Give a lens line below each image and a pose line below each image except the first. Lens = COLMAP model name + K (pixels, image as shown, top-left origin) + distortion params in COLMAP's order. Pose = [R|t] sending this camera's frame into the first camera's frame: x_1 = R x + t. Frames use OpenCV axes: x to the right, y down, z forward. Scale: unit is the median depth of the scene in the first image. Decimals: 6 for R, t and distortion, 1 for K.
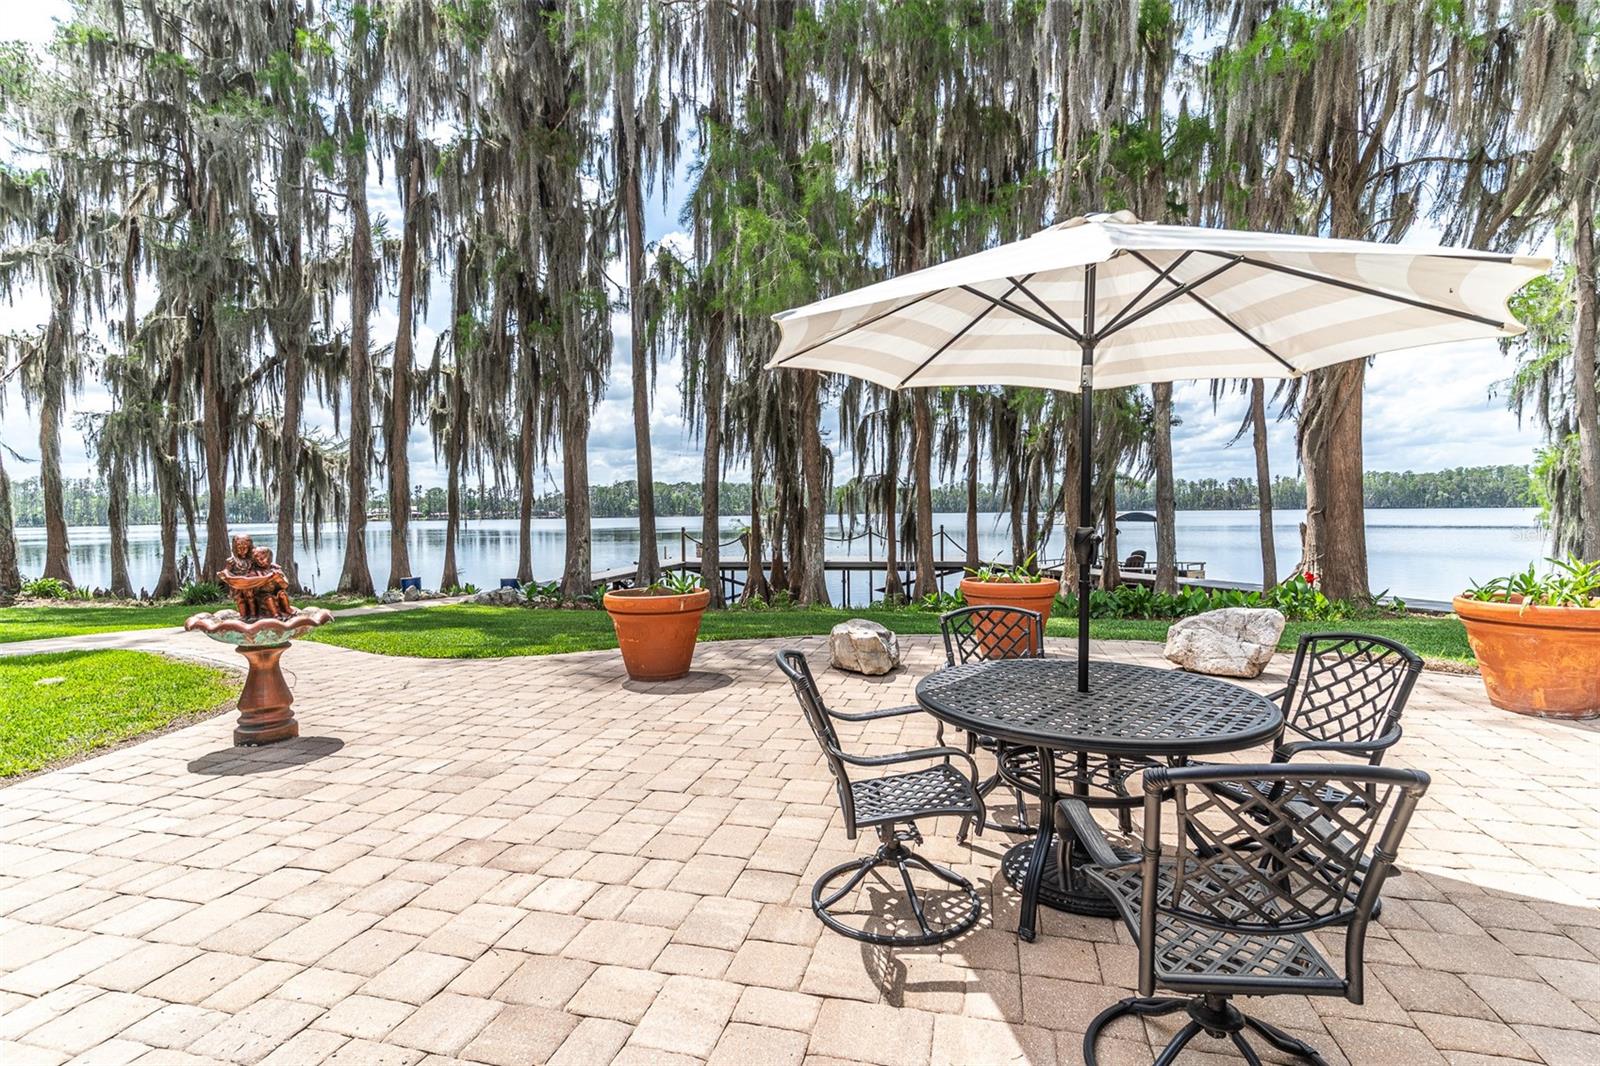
lens RADIAL K [[768.6, 0, 789.4], [0, 768.6, 530.1], [0, 0, 1]] dist [0.000675, -0.000467]
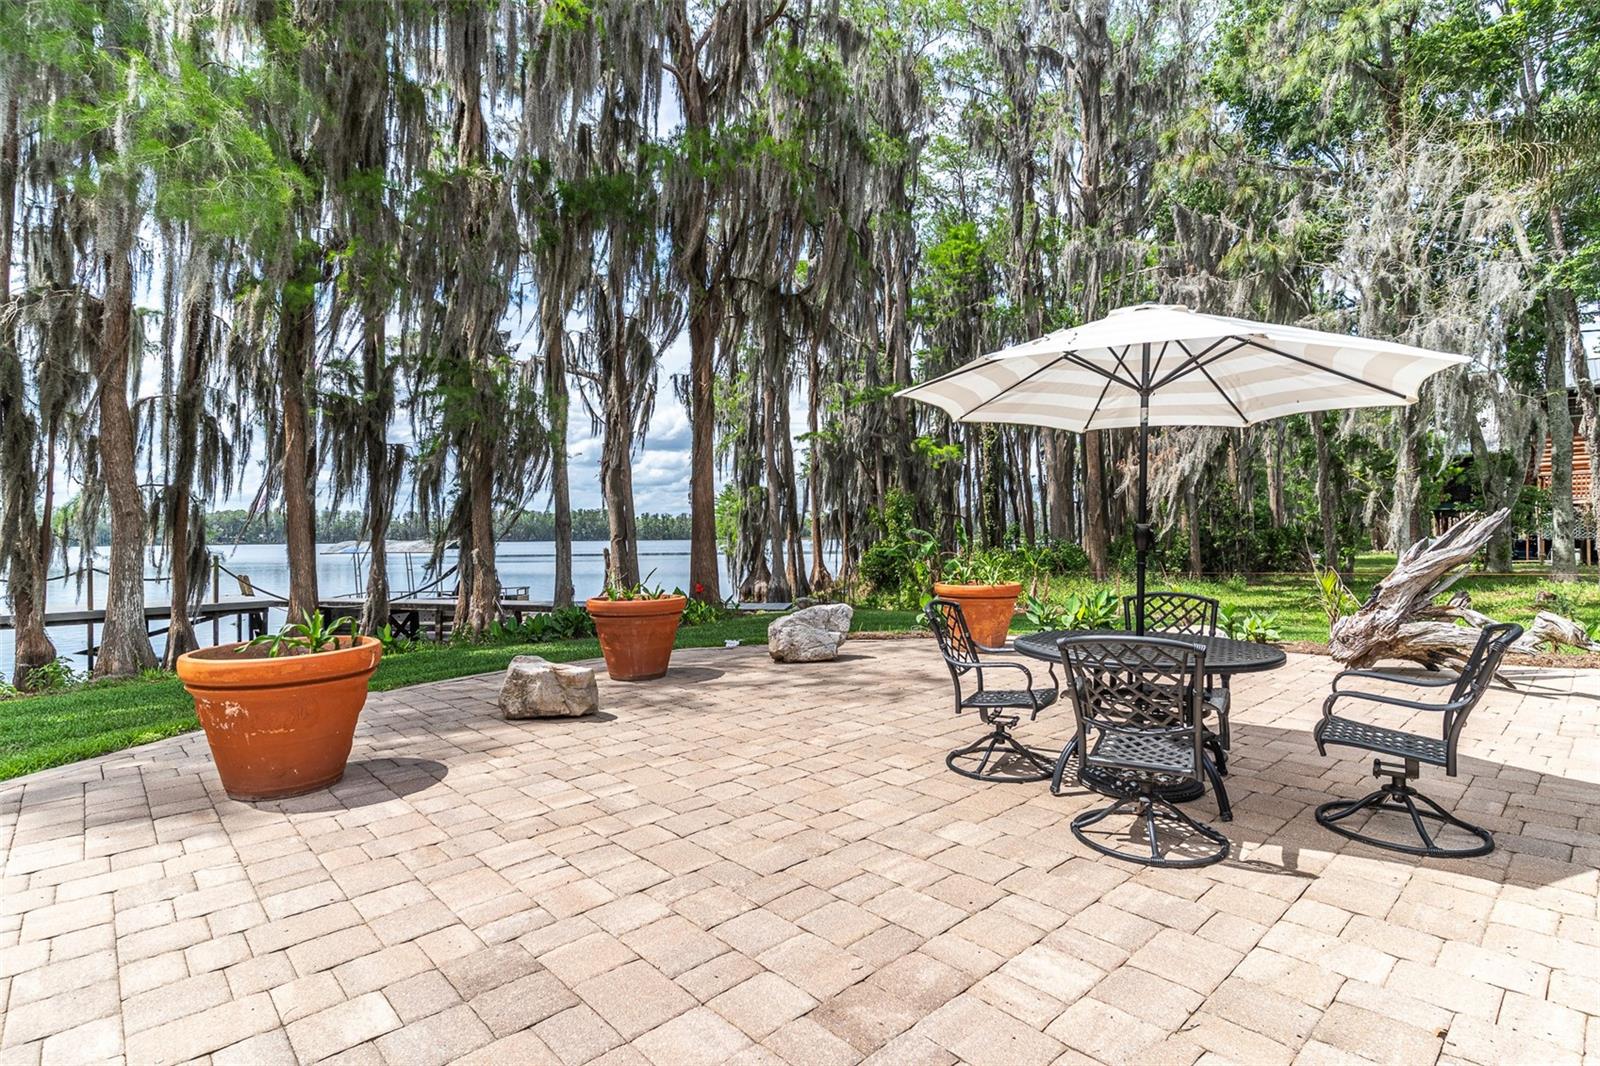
lens RADIAL K [[769.8, 0, 796.1], [0, 769.8, 532.4], [0, 0, 1]] dist [-0.001983, 0.000433]
pose [[0.547731, 0.010336, 0.836591, -0.620073], [0.022776, 0.999369, -0.027259, 0.019111], [-0.836345, 0.033984, 0.547150, 0.428091]]
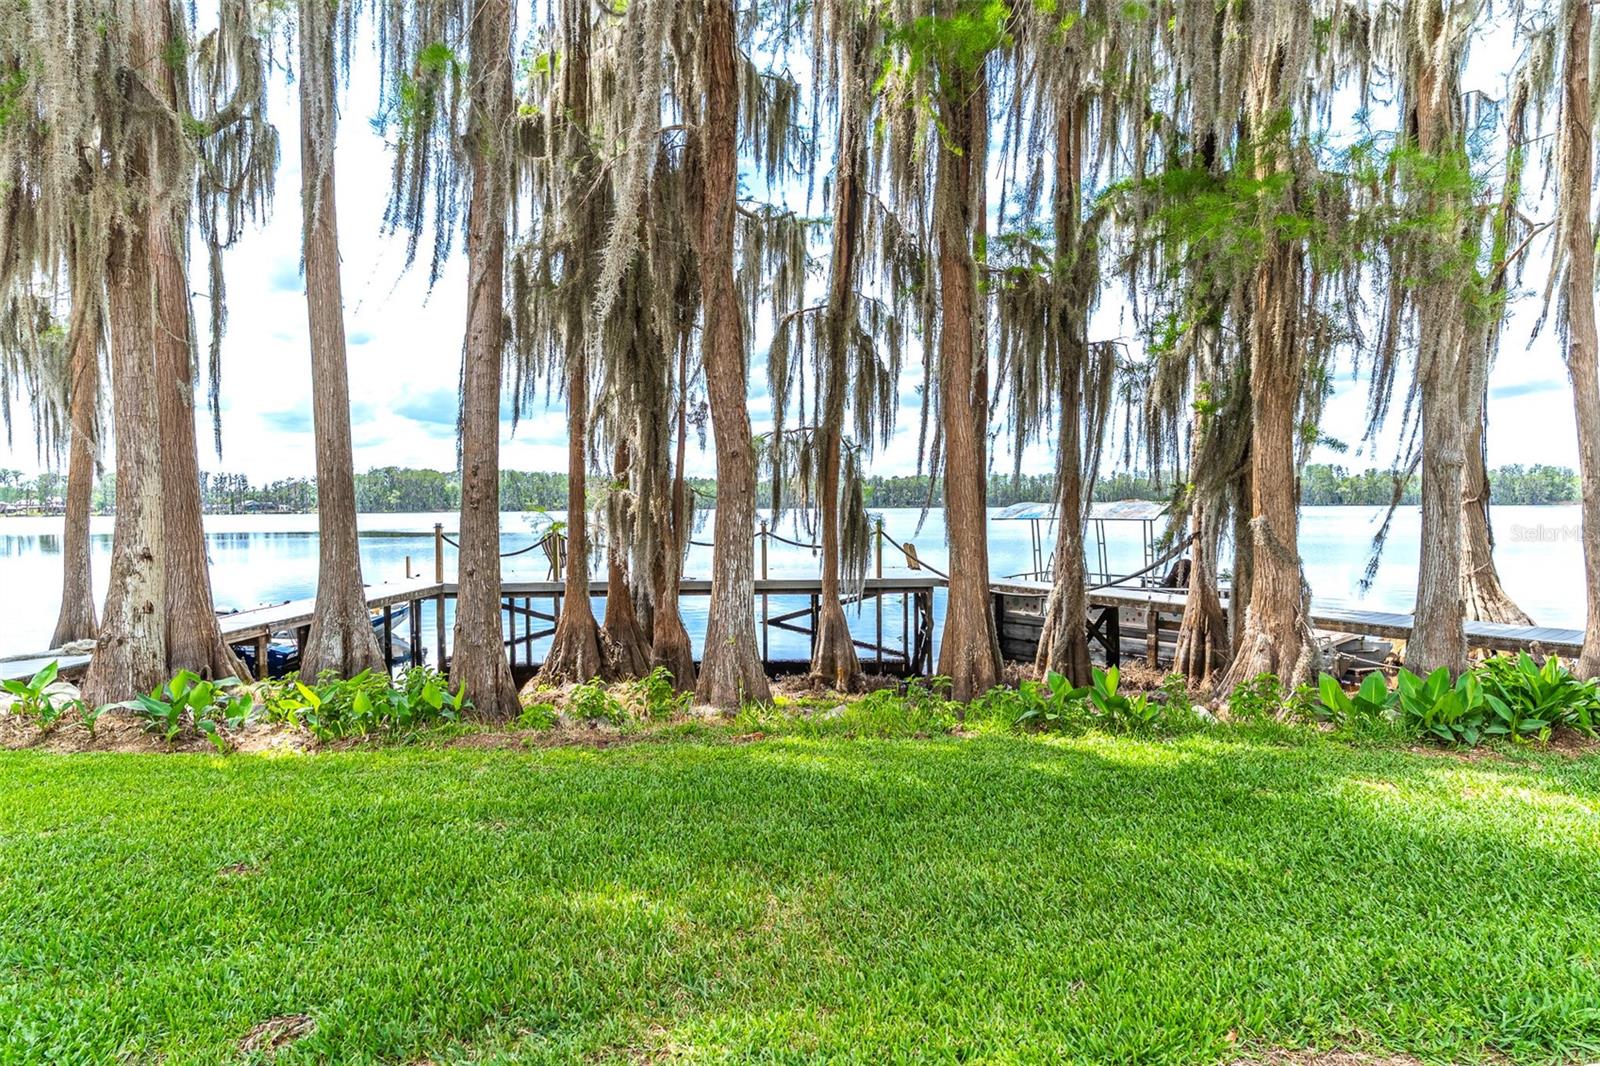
lens RADIAL K [[892.7, 0, 800.0], [0, 892.7, 533.0], [0, 0, 1]] dist [-0.002219, 0.000076]
pose [[0.973942, -0.002556, 0.226784, -0.134718], [0.001466, 0.999987, 0.004975, -0.001972], [-0.226793, -0.004513, 0.973932, 1.490208]]
